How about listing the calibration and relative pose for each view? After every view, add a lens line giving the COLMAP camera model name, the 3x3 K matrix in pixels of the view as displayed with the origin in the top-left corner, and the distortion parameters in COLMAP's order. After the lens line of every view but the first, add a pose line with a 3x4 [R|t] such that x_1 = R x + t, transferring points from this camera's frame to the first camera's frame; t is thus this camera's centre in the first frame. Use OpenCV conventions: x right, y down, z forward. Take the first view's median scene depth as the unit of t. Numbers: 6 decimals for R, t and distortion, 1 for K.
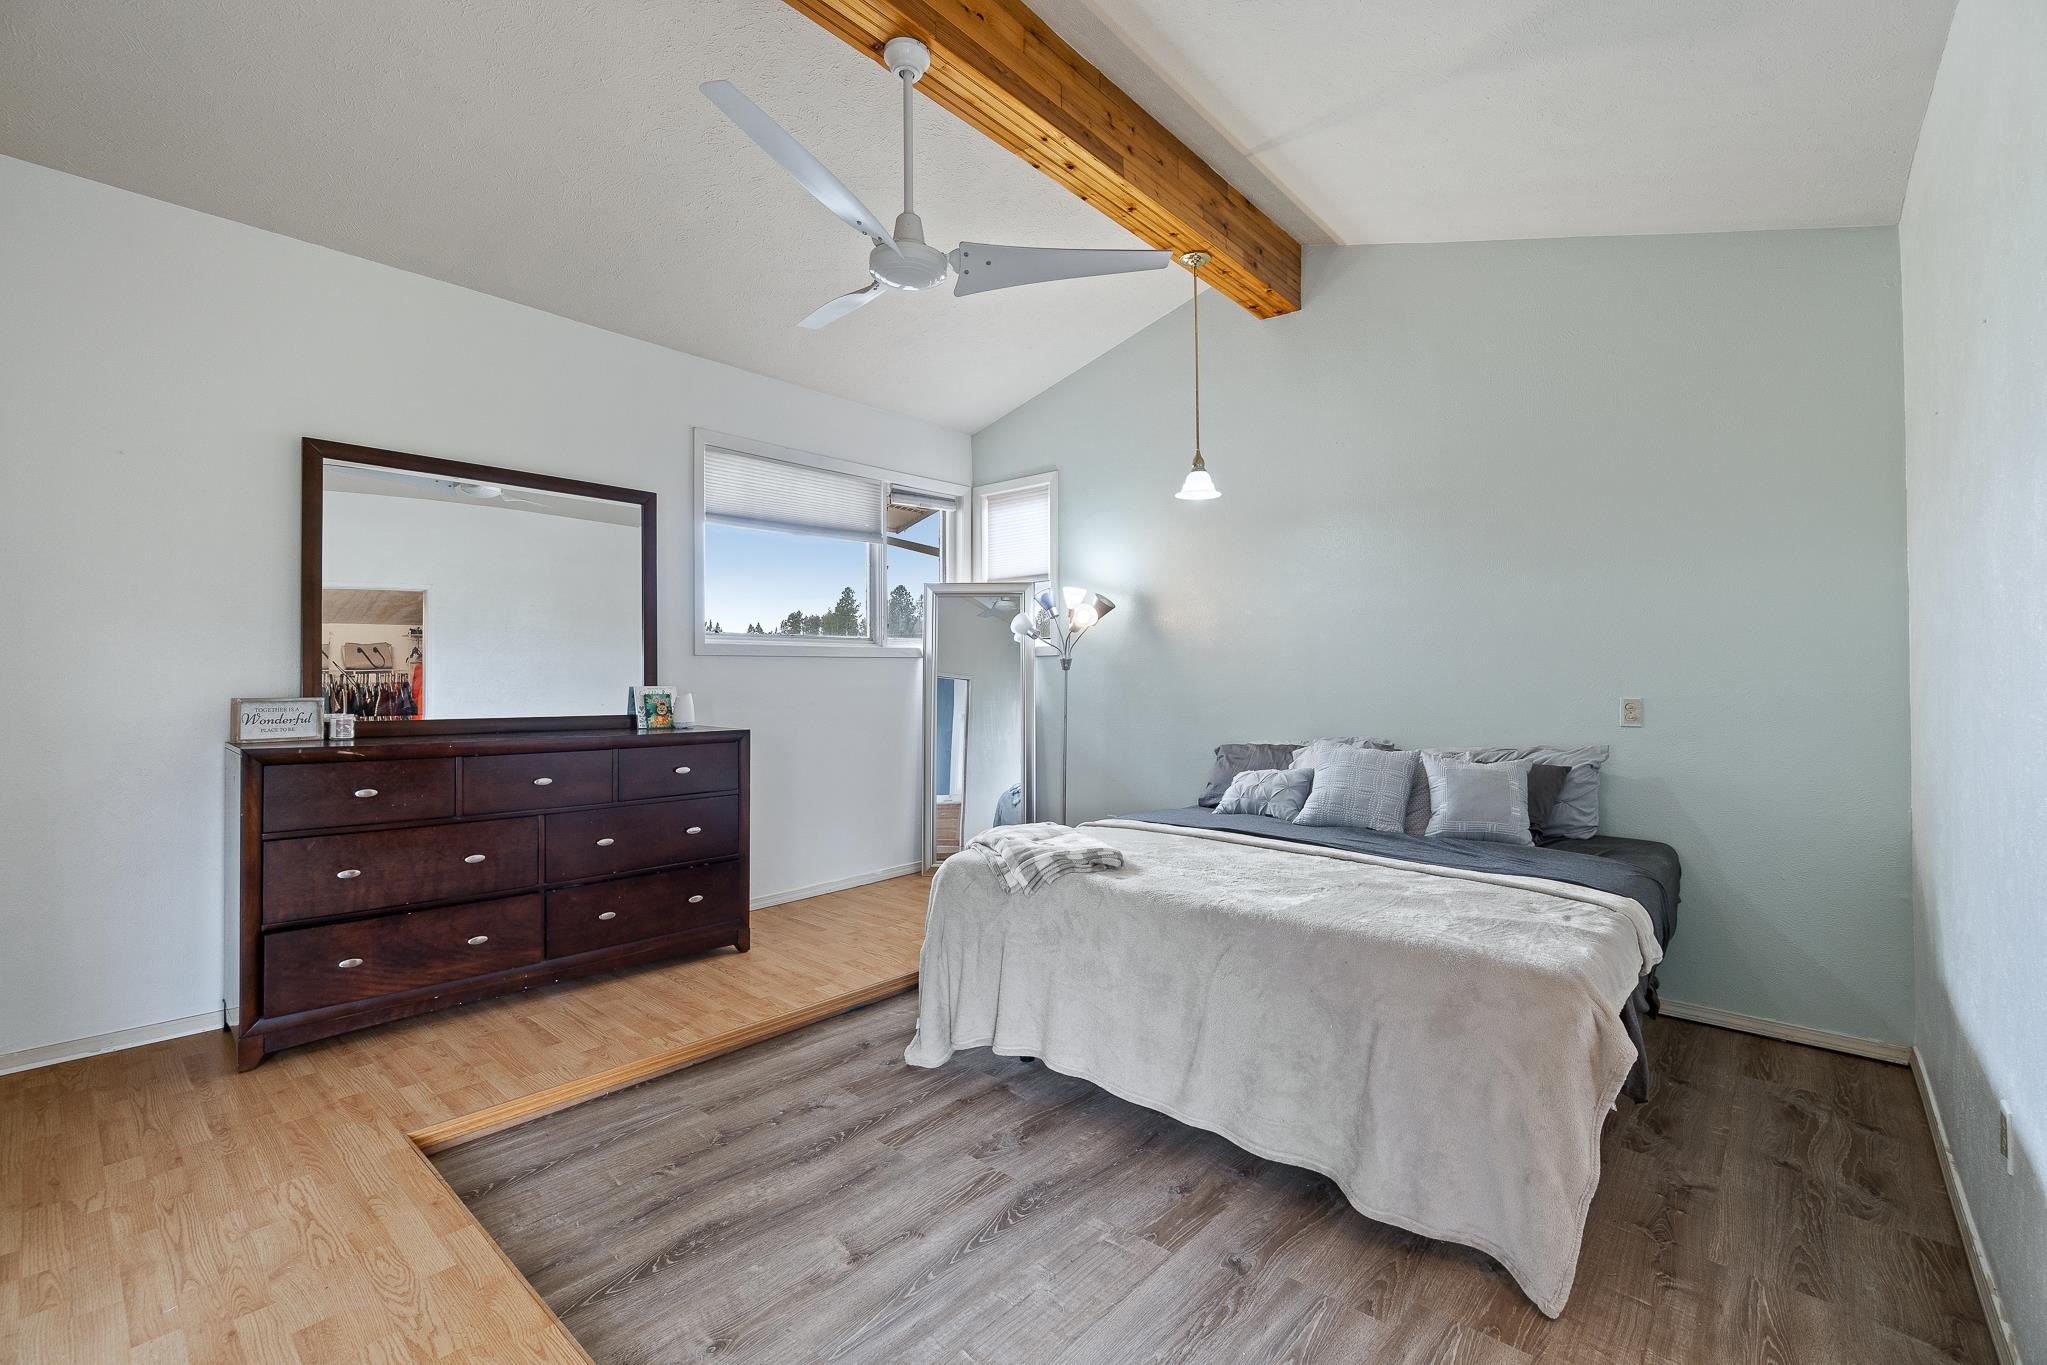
lens RADIAL K [[884.9, 0, 1014.9], [0, 884.9, 674.0], [0, 0, 1]] dist [-0.008132, -0.000697]
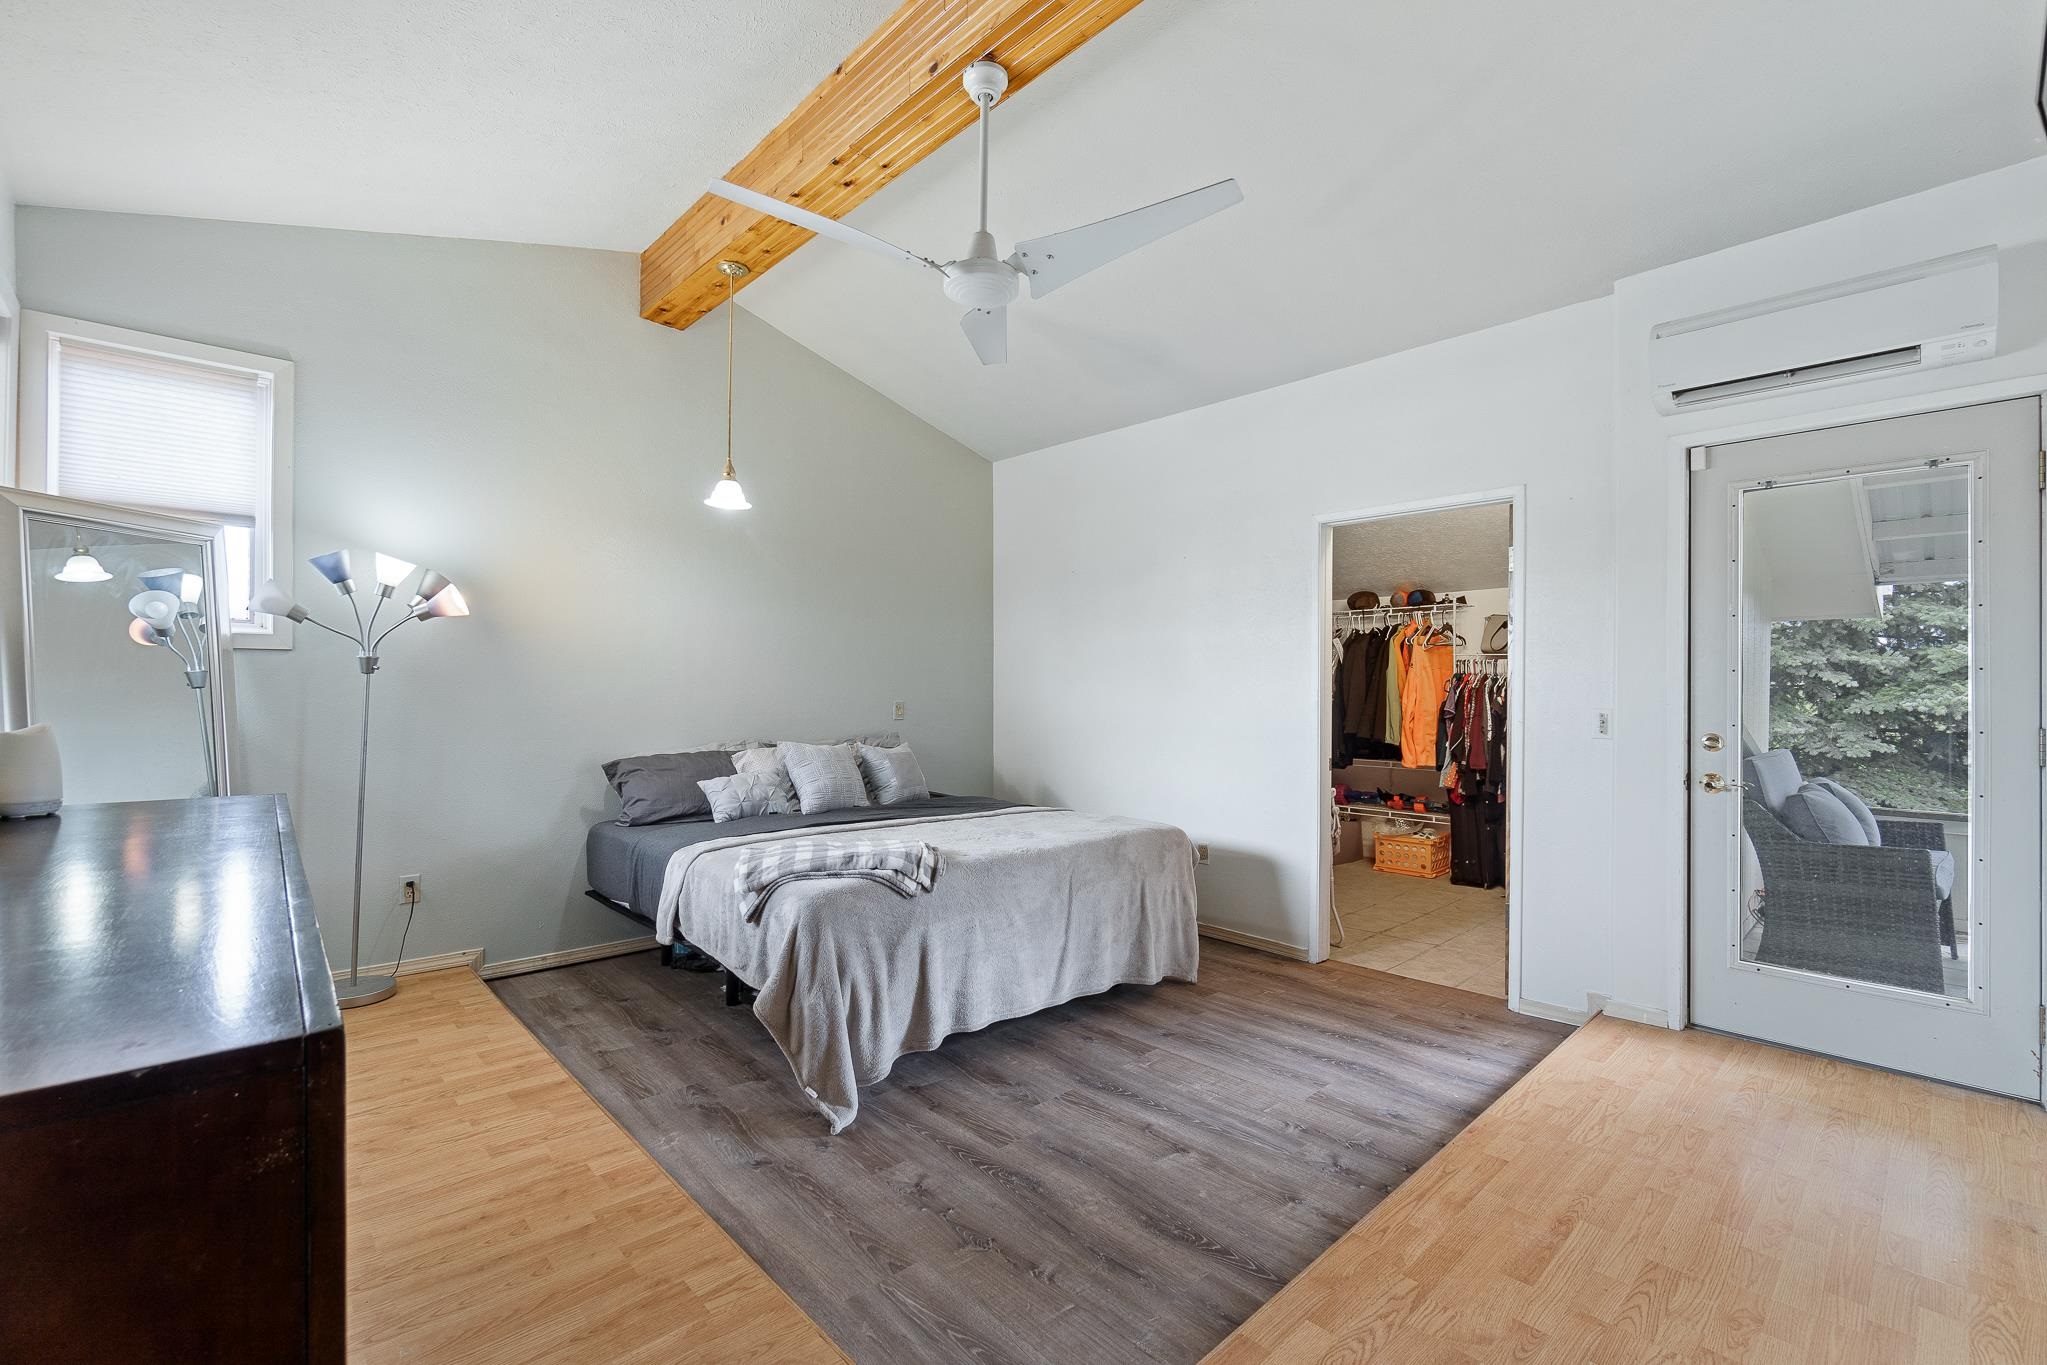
lens RADIAL K [[884.9, 0, 1031.3], [0, 884.9, 683.7], [0, 0, 1]] dist [-0.008132, -0.000697]
pose [[0.079892, 0.007080, 0.996778, -0.892743], [-0.008974, 0.999939, -0.006383, 0.004771], [-0.996763, -0.008435, 0.079951, 0.685288]]
